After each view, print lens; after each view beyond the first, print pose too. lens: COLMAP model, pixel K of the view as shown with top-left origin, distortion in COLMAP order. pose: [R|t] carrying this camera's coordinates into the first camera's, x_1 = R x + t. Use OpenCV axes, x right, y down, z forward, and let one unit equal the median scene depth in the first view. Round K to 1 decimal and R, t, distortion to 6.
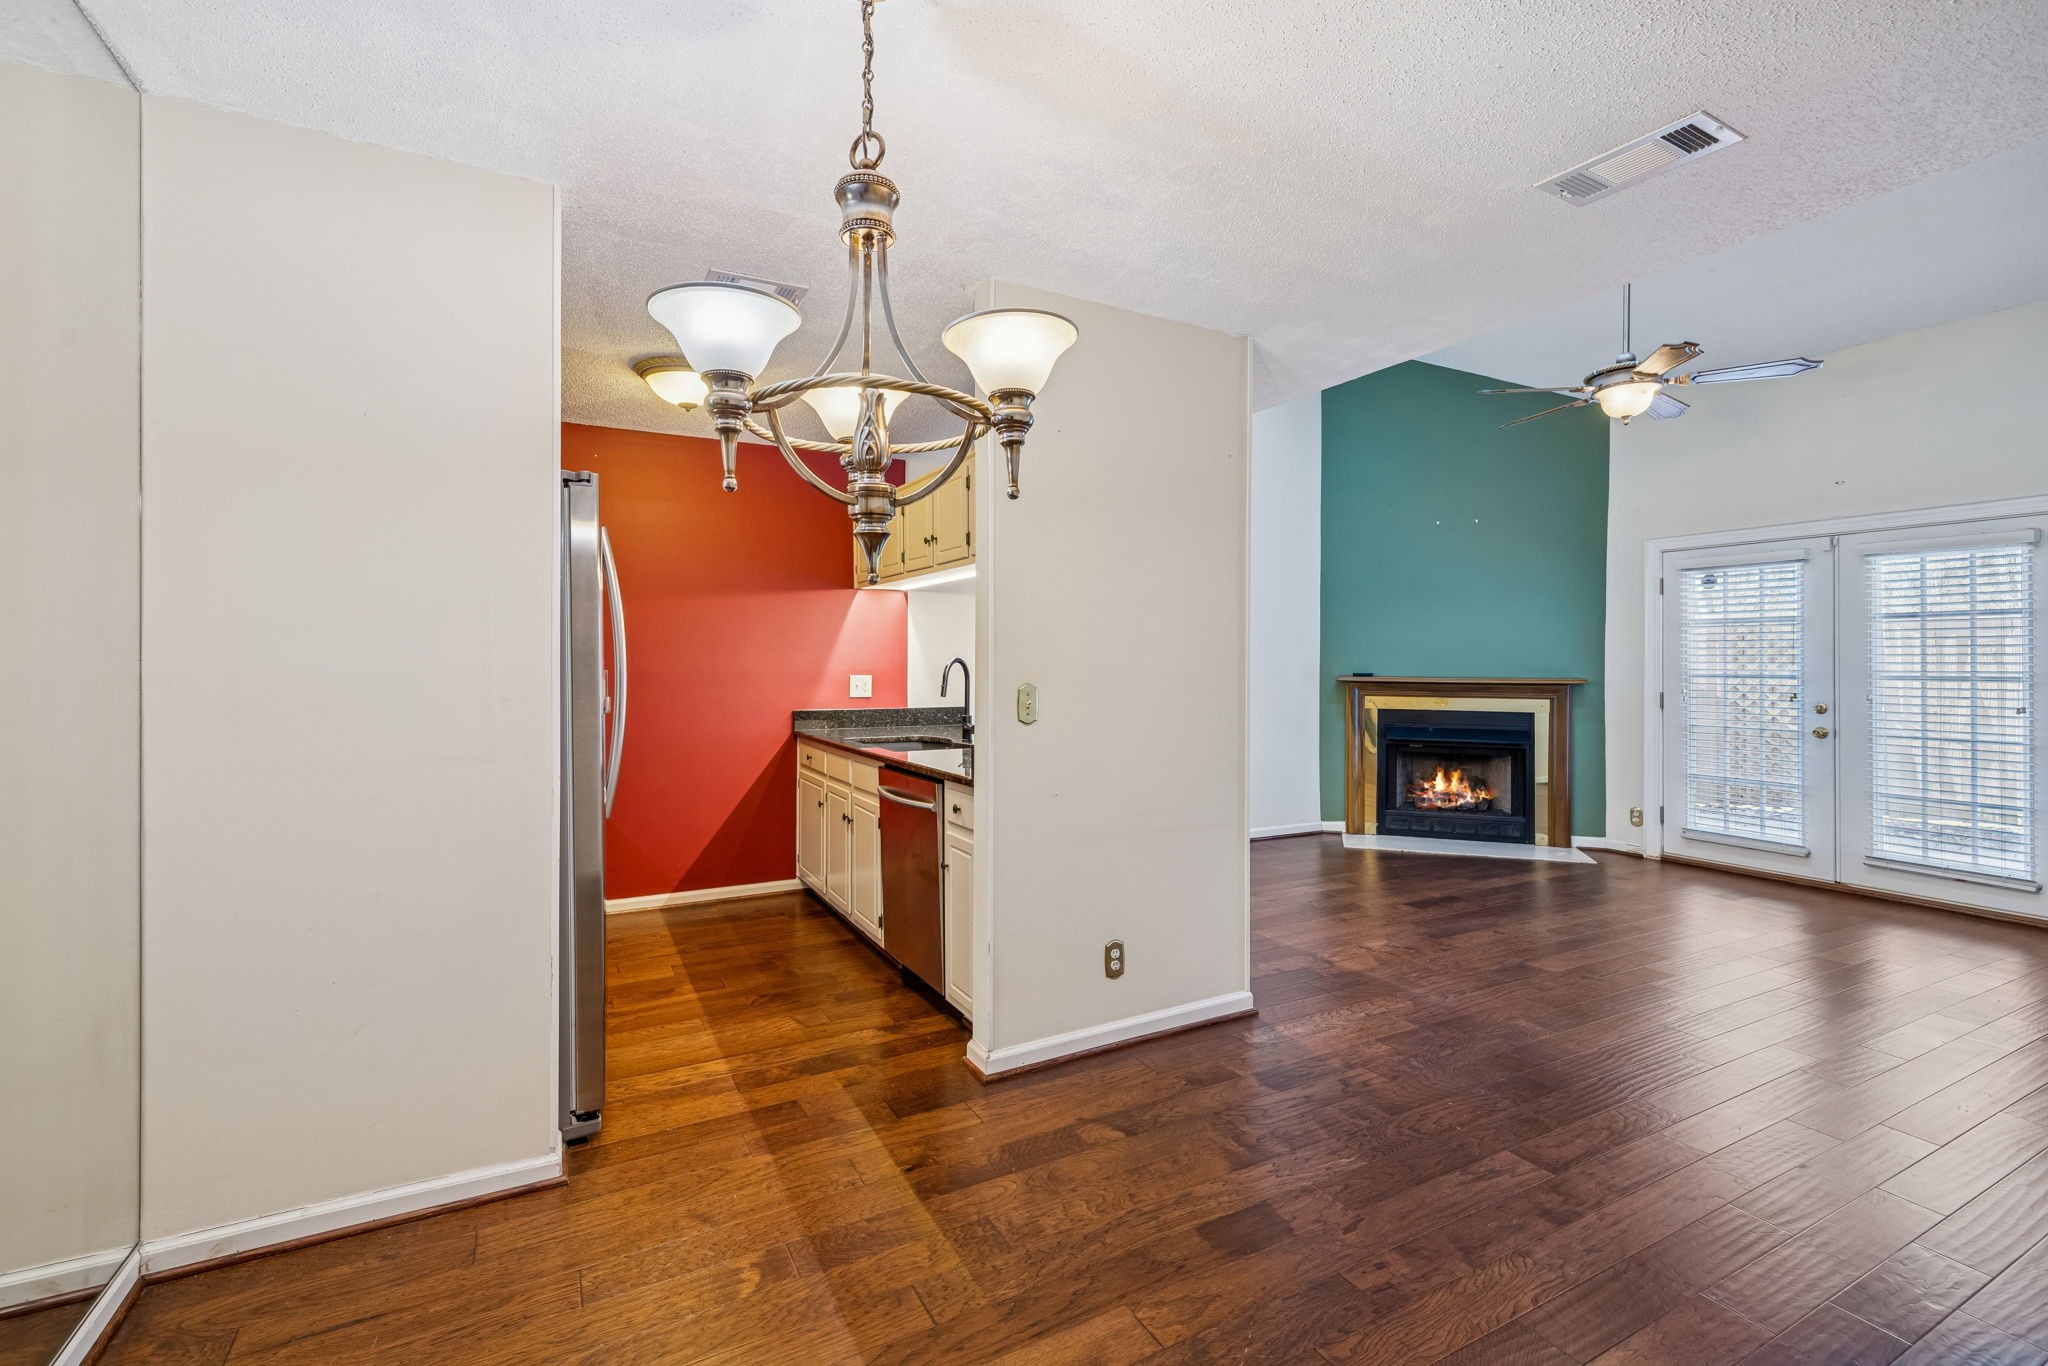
lens RADIAL K [[912.7, 0, 1011.7], [0, 912.7, 659.3], [0, 0, 1]] dist [0.006298, -0.000399]
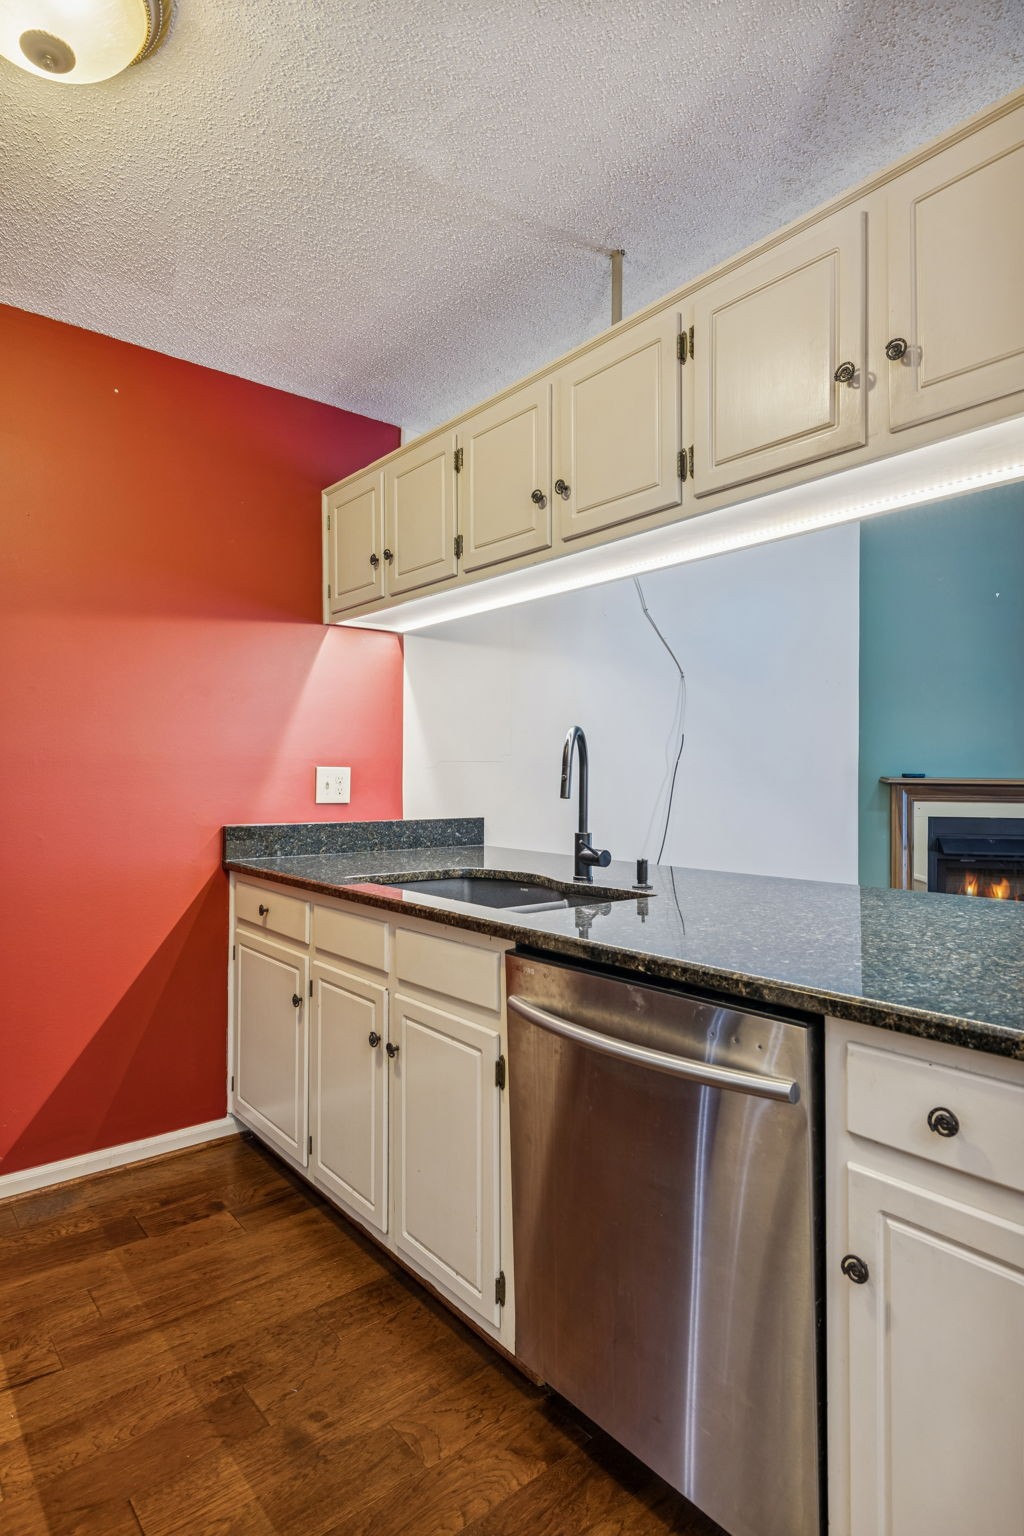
lens RADIAL K [[836.0, 0, 505.3], [0, 836.0, 776.4], [0, 0, 1]] dist [0.002336, 0.001041]
pose [[0.979329, 0.003328, 0.202245, -0.166517], [-0.003870, 0.999990, 0.002284, 0.022289], [-0.202236, -0.003020, 0.979332, 0.435064]]
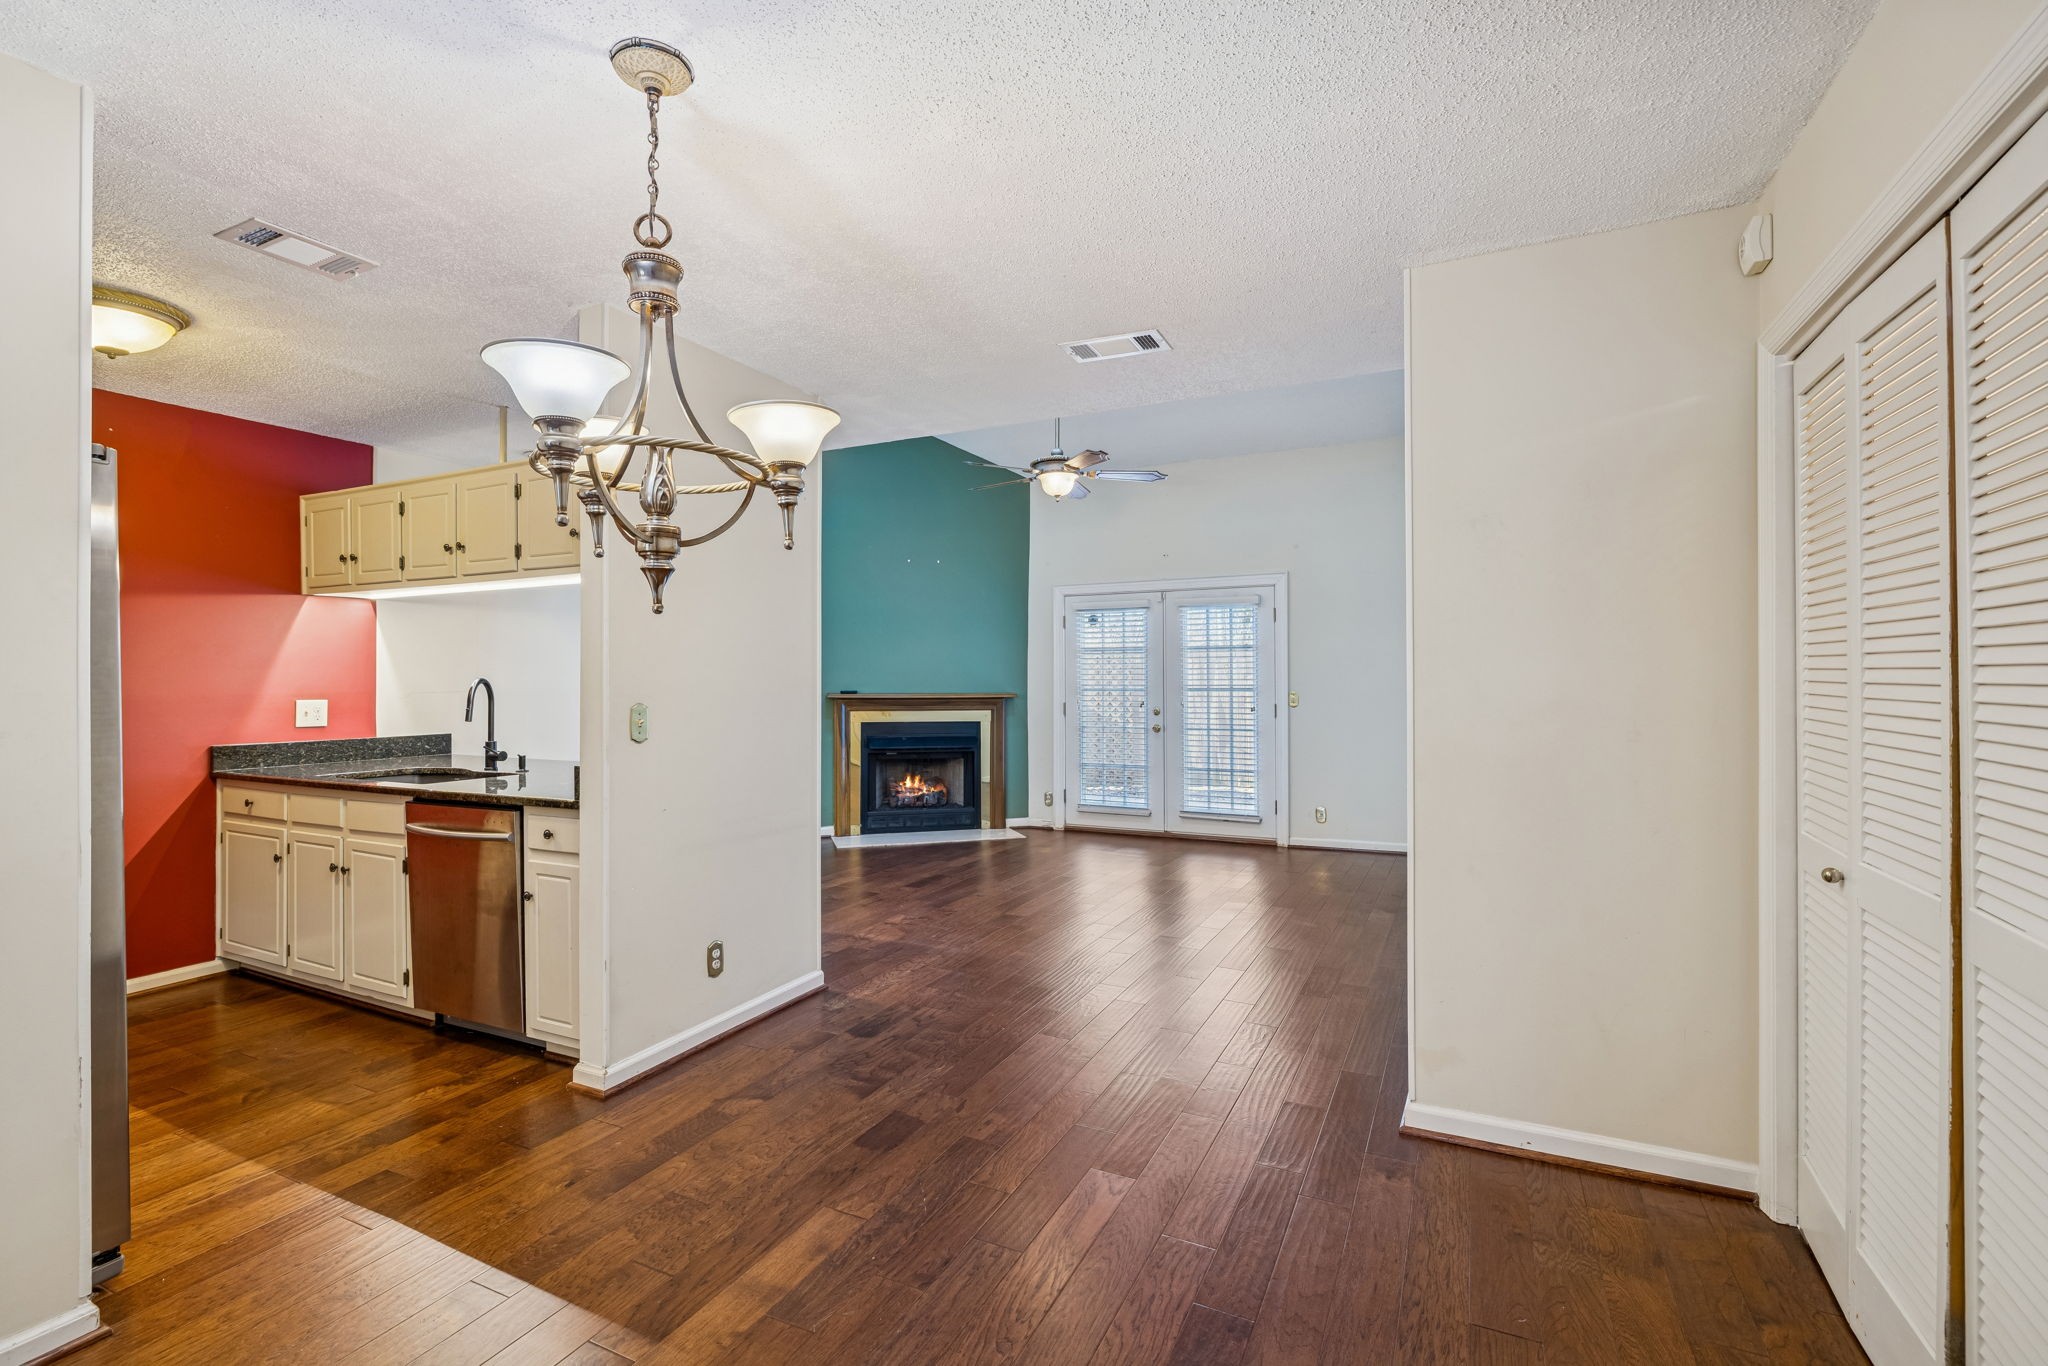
lens RADIAL K [[929.9, 0, 1034.5], [0, 929.9, 674.7], [0, 0, 1]] dist [-0.009240, 0.003039]
pose [[0.805145, -0.001145, 0.593077, -0.136062], [0.003596, 0.999989, -0.002951, -0.000407], [-0.593067, 0.004509, 0.805141, -0.059261]]
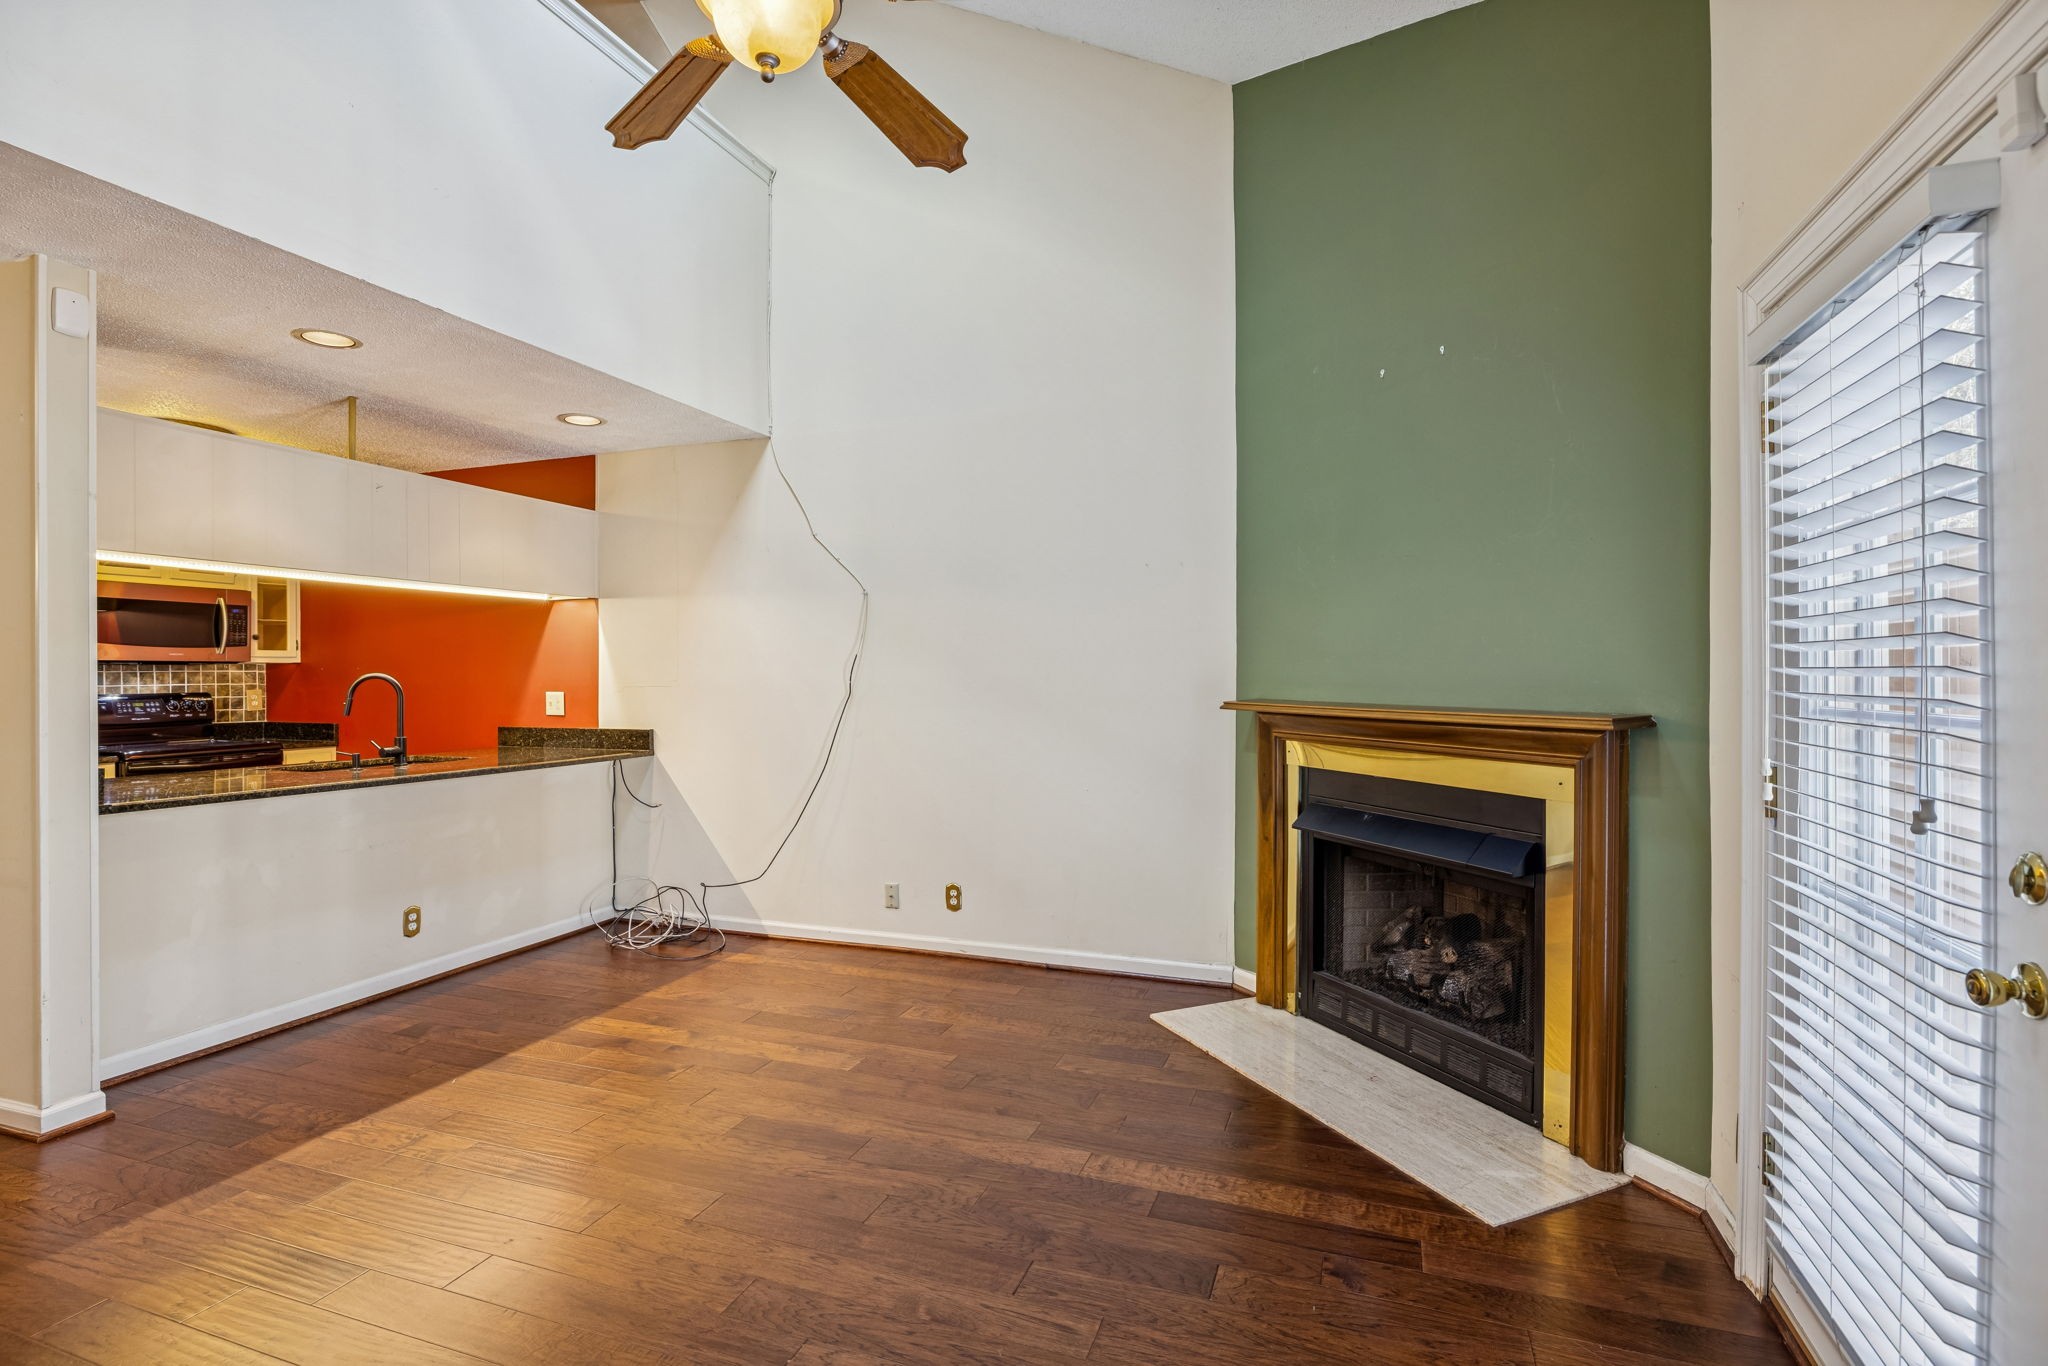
lens RADIAL K [[983.6, 0, 1025.0], [0, 983.6, 673.1], [0, 0, 1]] dist [-0.009275, 0.000777]
pose [[0.671437, -0.006988, -0.741028, 0.911020], [0.007525, 0.999968, -0.002612, 0.004365], [0.741023, -0.003823, 0.671469, 0.682521]]
